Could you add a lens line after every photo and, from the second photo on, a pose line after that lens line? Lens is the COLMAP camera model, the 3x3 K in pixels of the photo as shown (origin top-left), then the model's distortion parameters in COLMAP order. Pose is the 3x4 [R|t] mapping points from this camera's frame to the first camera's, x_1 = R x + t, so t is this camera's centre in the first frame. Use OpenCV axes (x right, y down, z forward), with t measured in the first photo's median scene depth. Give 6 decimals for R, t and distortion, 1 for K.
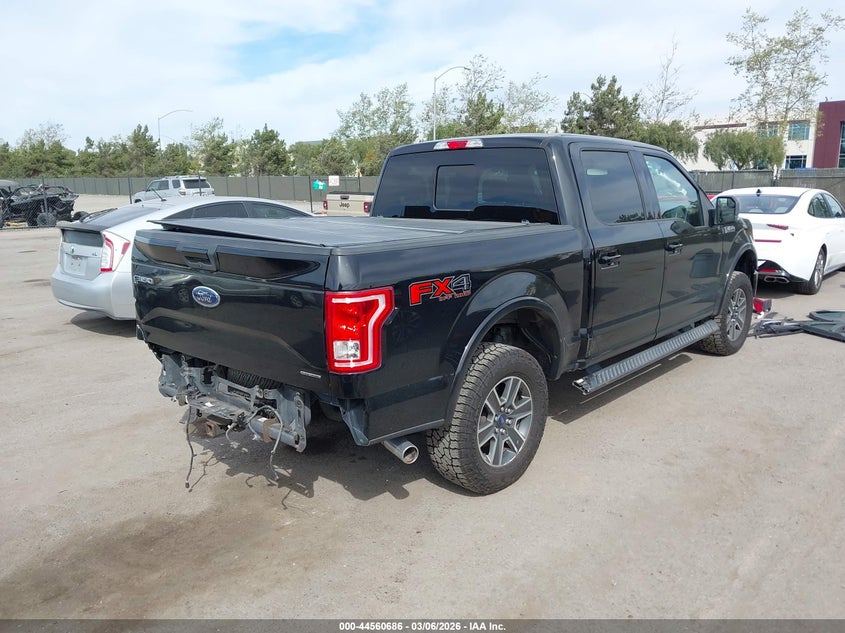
lens RADIAL K [[654.3, 0, 422.5], [0, 654.3, 316.5], [0, 0, 1]] dist [-0.001393, -0.002355]
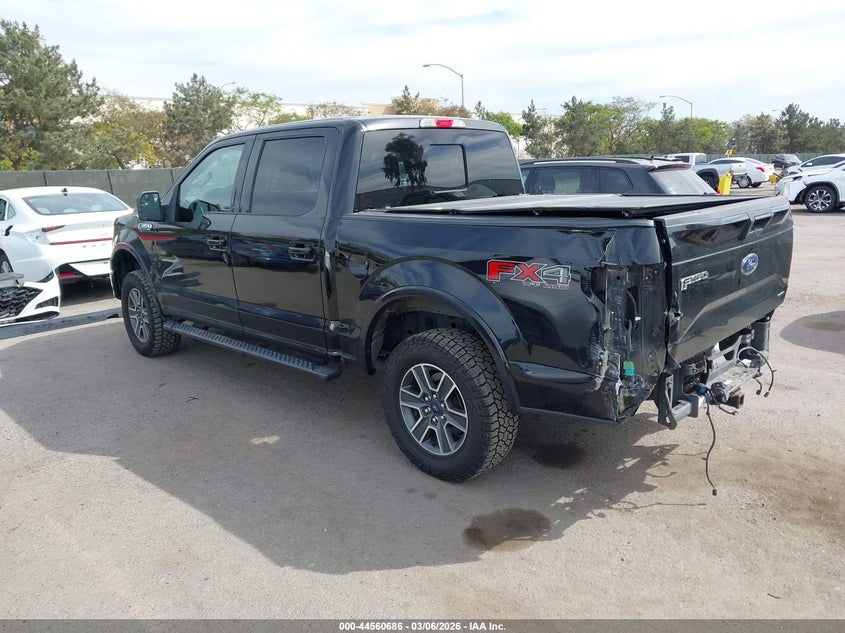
lens RADIAL K [[654.3, 0, 422.5], [0, 654.3, 316.5], [0, 0, 1]] dist [-0.001393, -0.002355]
pose [[0.044754, -0.213608, 0.975894, -1.050095], [0.232081, 0.952369, 0.197816, -0.208396], [-0.971666, 0.217633, 0.092197, 1.105425]]
